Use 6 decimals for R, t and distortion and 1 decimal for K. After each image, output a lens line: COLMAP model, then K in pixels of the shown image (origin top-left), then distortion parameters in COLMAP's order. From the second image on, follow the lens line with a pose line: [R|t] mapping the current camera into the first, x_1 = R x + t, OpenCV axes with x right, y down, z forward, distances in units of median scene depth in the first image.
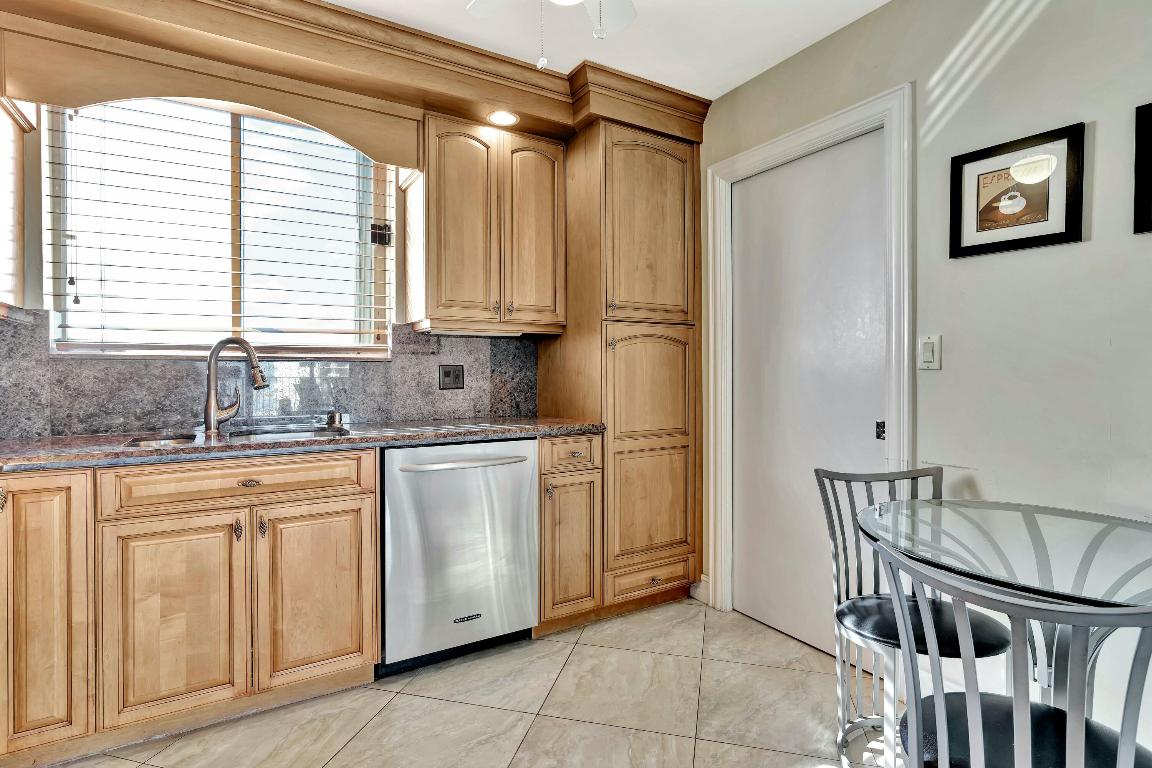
lens RADIAL K [[587.3, 0, 573.7], [0, 587.3, 379.1], [0, 0, 1]] dist [0.000609, -0.000458]
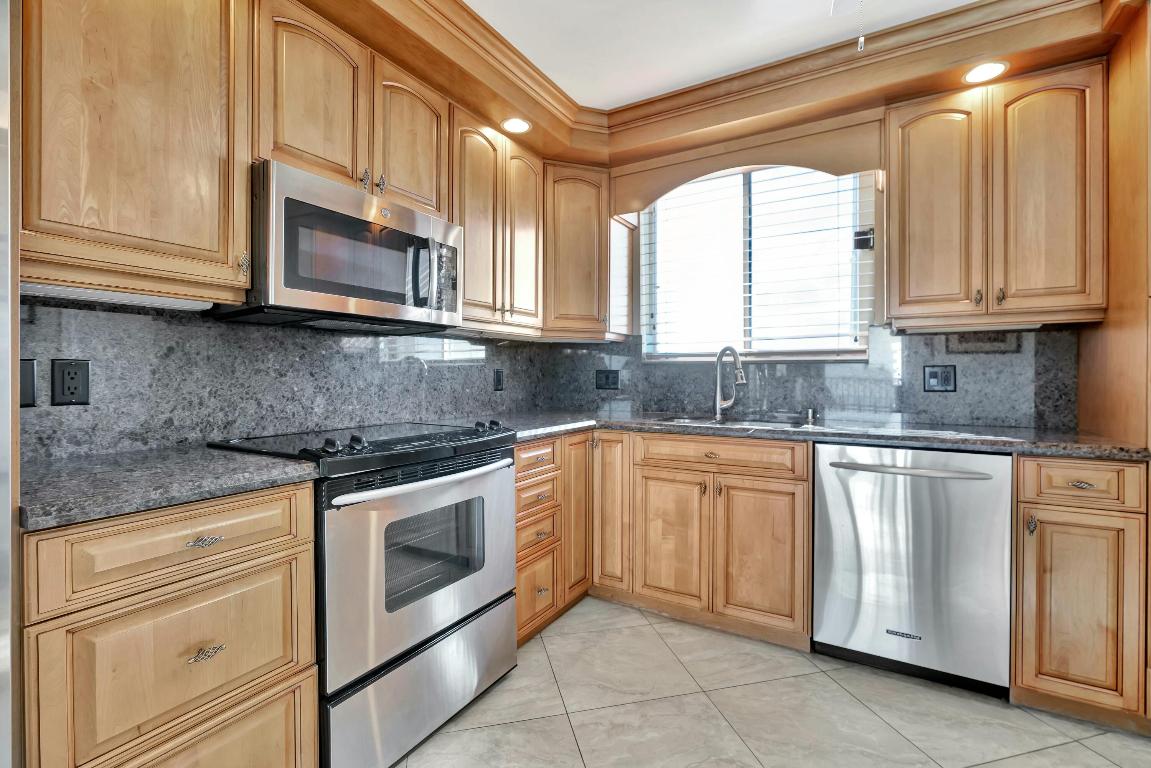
lens RADIAL K [[525.0, 0, 555.1], [0, 525.0, 380.4], [0, 0, 1]] dist [-0.000629, 0.000534]
pose [[0.446542, 0.014223, -0.894650, 0.303244], [-0.011190, 0.999884, 0.010310, -0.002248], [0.894693, 0.005407, 0.446649, 0.118886]]
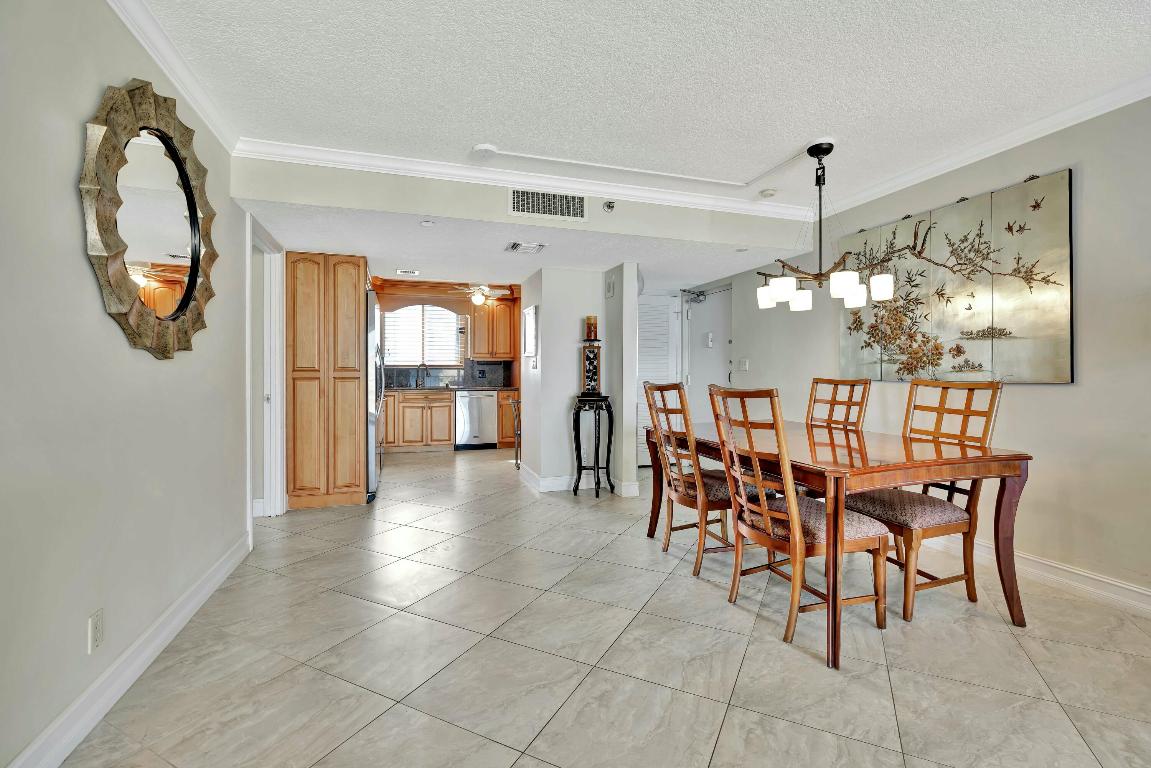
lens RADIAL K [[513.9, 0, 576.9], [0, 513.9, 375.6], [0, 0, 1]] dist [-0.013526, -0.000028]
pose [[0.969592, 0.004221, -0.244690, 1.184343], [-0.004973, 0.999985, -0.002455, 0.011701], [0.244676, 0.003597, 0.969598, -1.937489]]
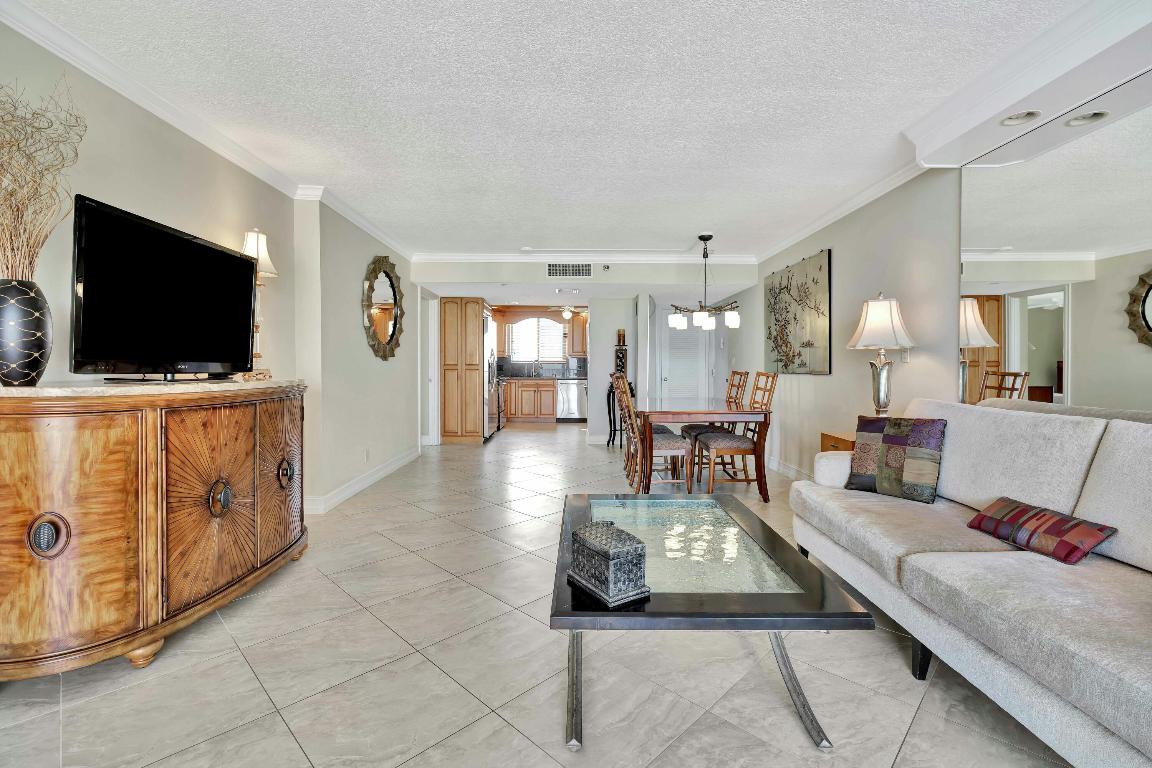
lens RADIAL K [[511.0, 0, 578.3], [0, 511.0, 380.9], [0, 0, 1]] dist [-0.013552, 0.005930]
pose [[0.853602, 0.021918, -0.520465, 2.138576], [-0.011877, 0.999674, 0.022619, 0.012686], [0.520791, -0.013126, 0.853583, -2.707705]]
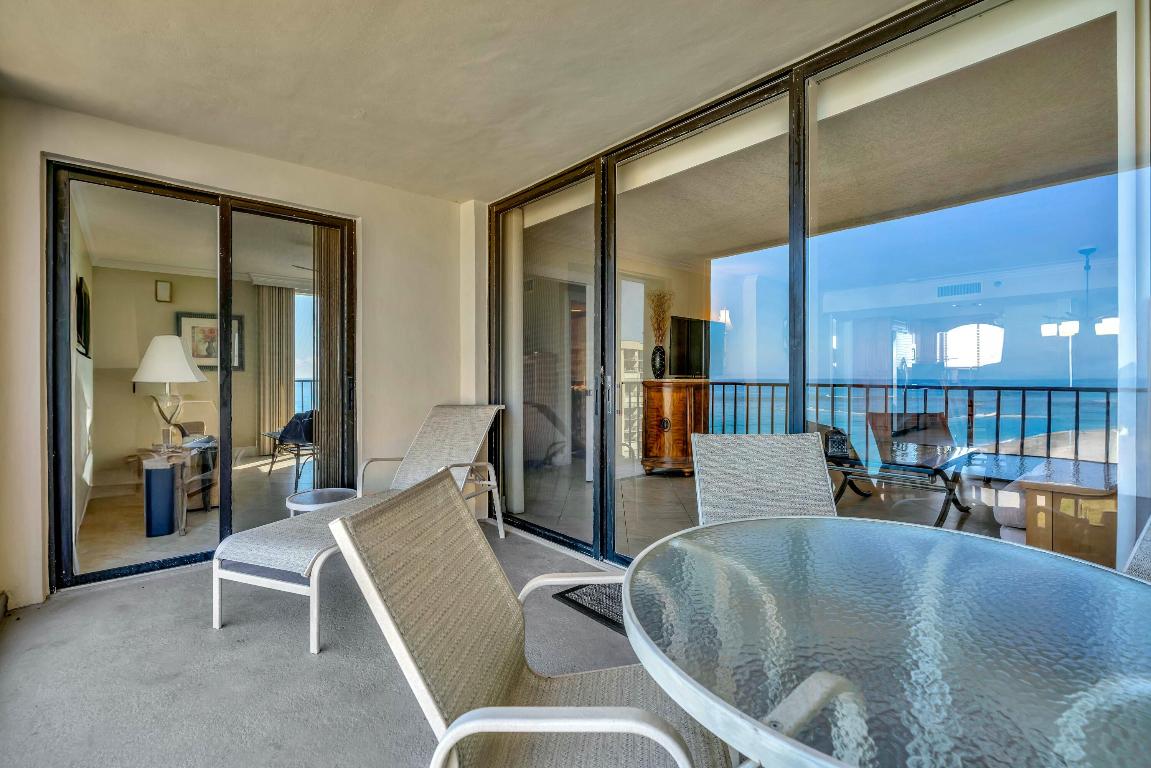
lens RADIAL K [[510.6, 0, 577.8], [0, 510.6, 380.9], [0, 0, 1]] dist [-0.013552, 0.005930]
pose [[0.168631, 0.014881, -0.985567, 3.383765], [-0.004813, 0.999887, 0.014274, 0.024764], [0.985667, 0.002337, 0.168684, -3.291002]]
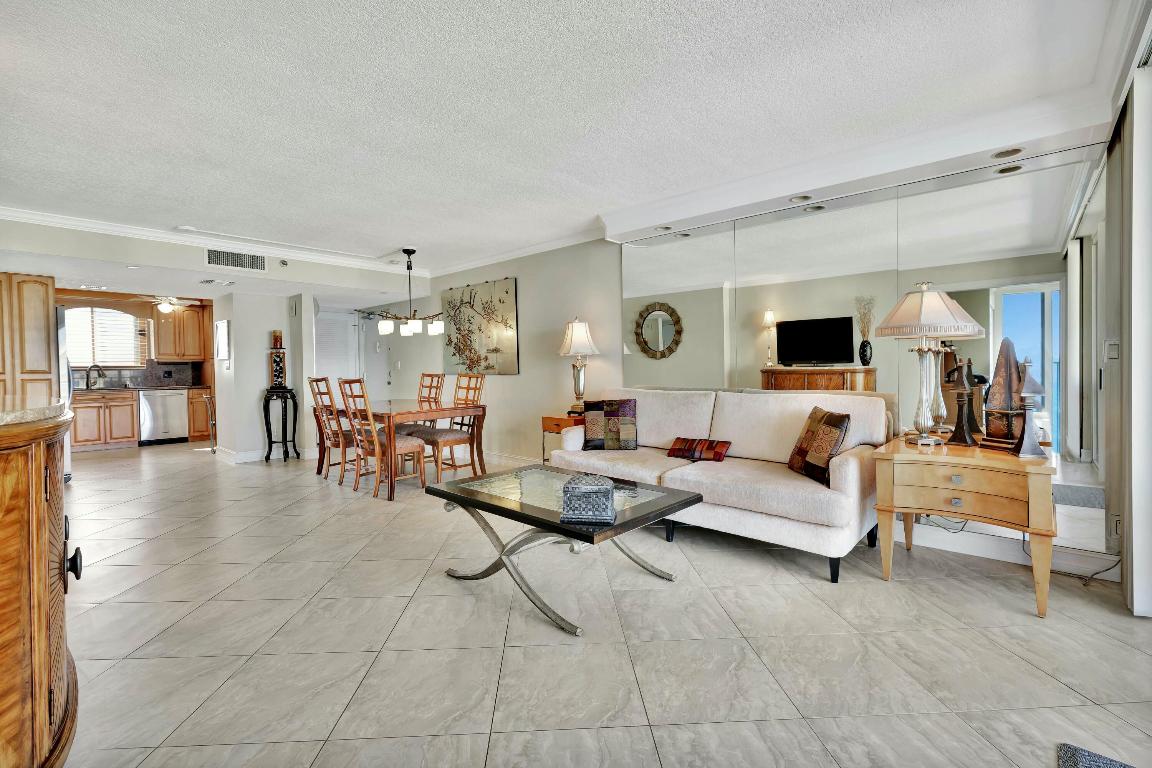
lens RADIAL K [[511.0, 0, 578.3], [0, 511.0, 380.9], [0, 0, 1]] dist [-0.013552, 0.005930]
pose [[0.961720, -0.014780, 0.273636, 1.555480], [0.010595, 0.999803, 0.016767, 0.014541], [-0.273830, -0.013226, 0.961687, -3.057366]]
